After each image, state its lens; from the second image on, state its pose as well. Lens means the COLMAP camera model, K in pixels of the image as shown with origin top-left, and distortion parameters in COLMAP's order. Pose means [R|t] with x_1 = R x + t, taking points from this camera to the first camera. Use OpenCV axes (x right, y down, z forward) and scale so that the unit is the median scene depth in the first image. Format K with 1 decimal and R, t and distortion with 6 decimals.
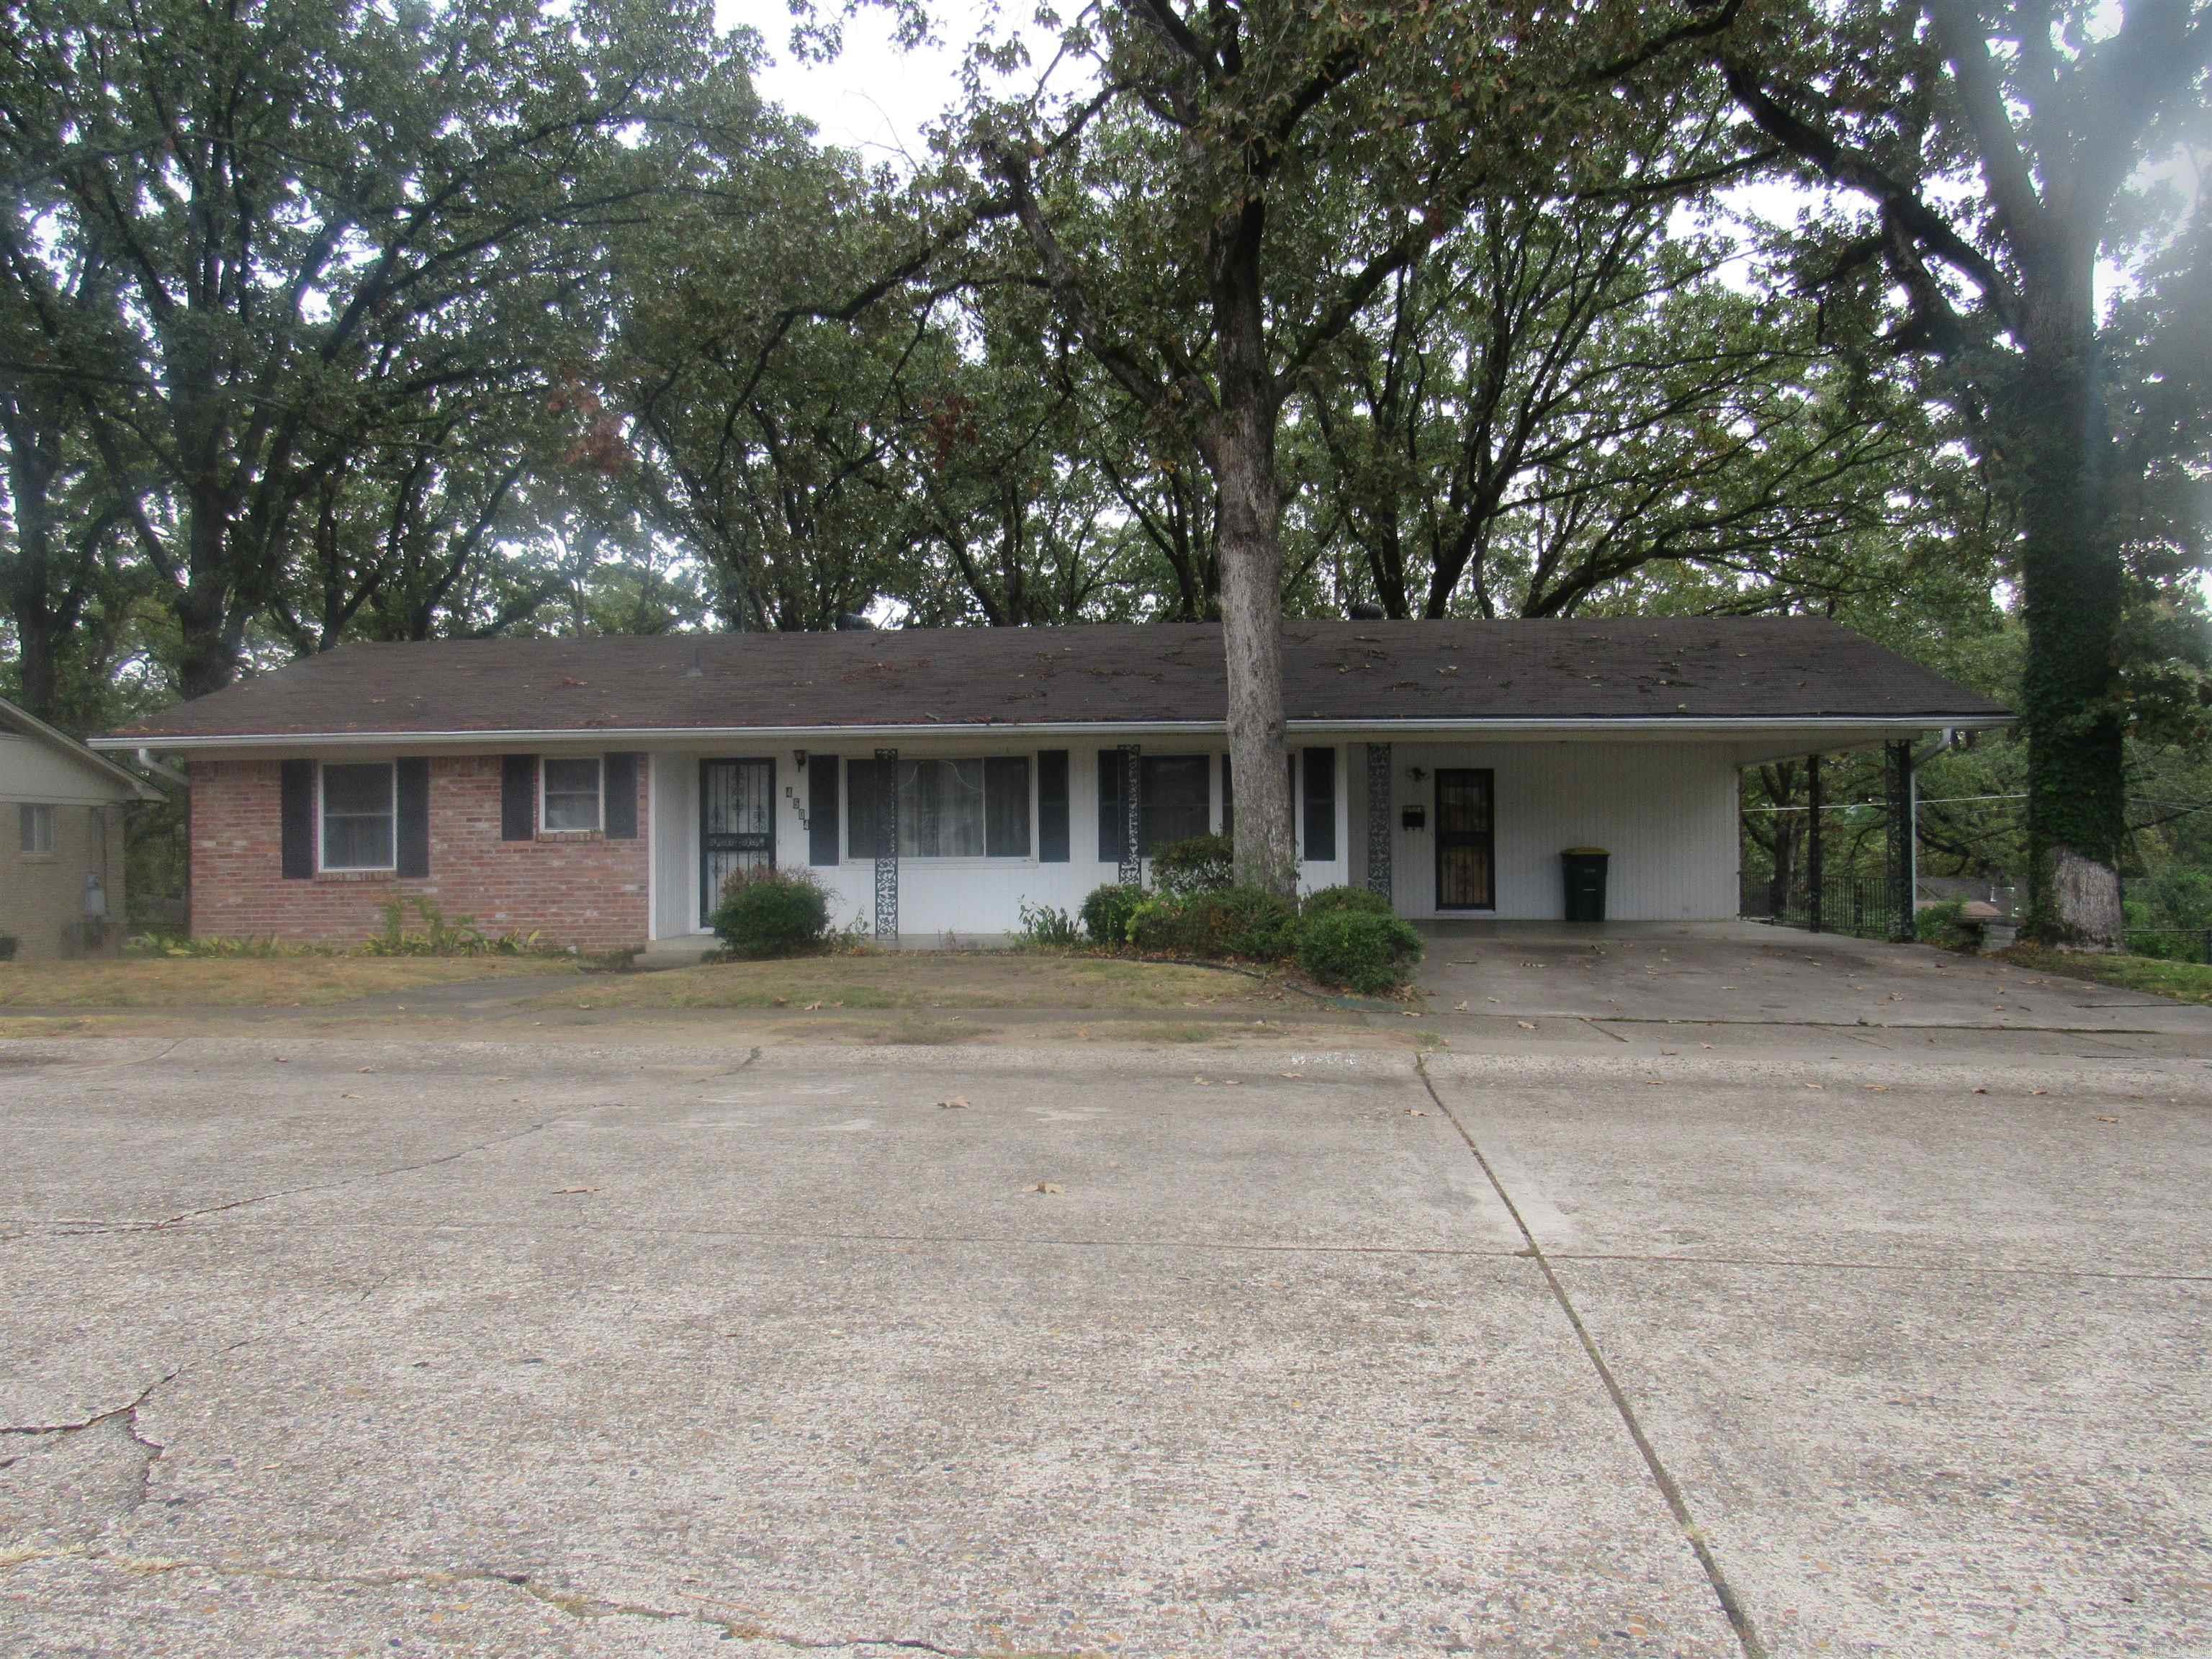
lens RADIAL K [[1588.6, 0, 1106.0], [0, 1588.6, 829.5], [0, 0, 1]] dist [-0.023151, 0.003193]
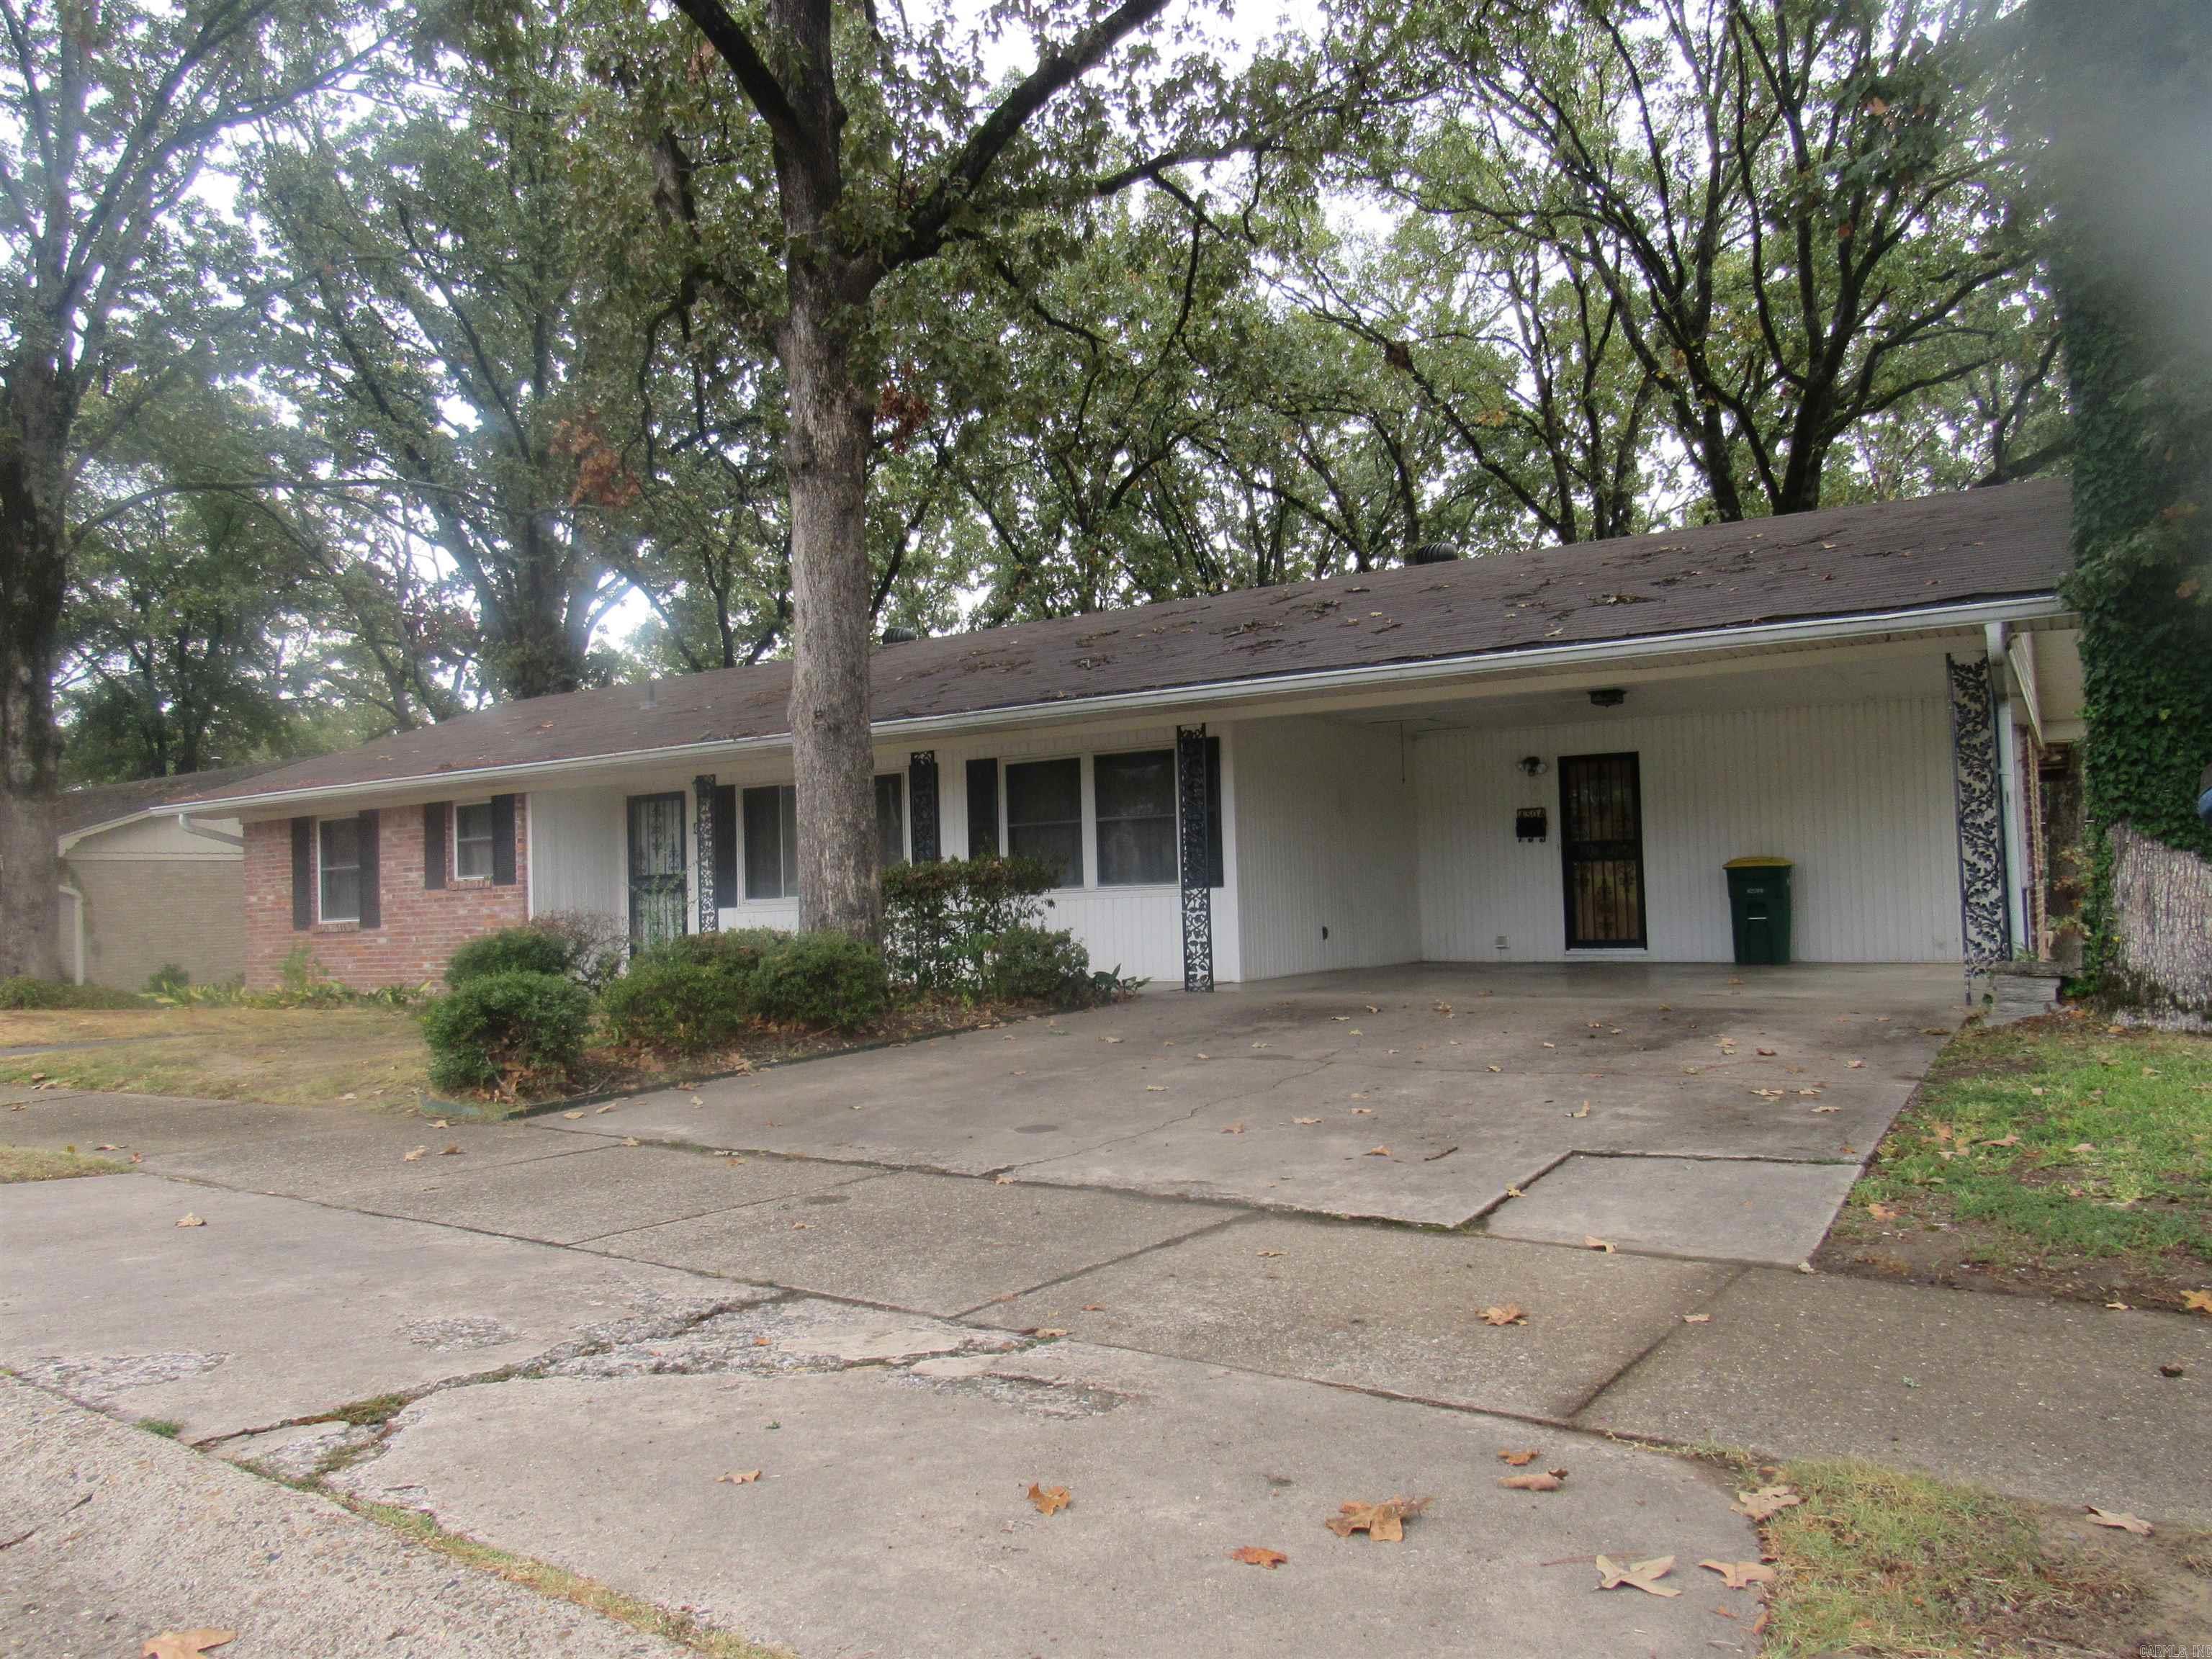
lens RADIAL K [[1588.6, 0, 1106.0], [0, 1588.6, 829.5], [0, 0, 1]] dist [-0.023151, 0.003193]
pose [[0.881181, -0.044253, -0.470703, 0.464294], [0.033198, 0.998944, -0.031765, 0.014965], [0.471611, 0.012364, 0.881720, 0.320938]]
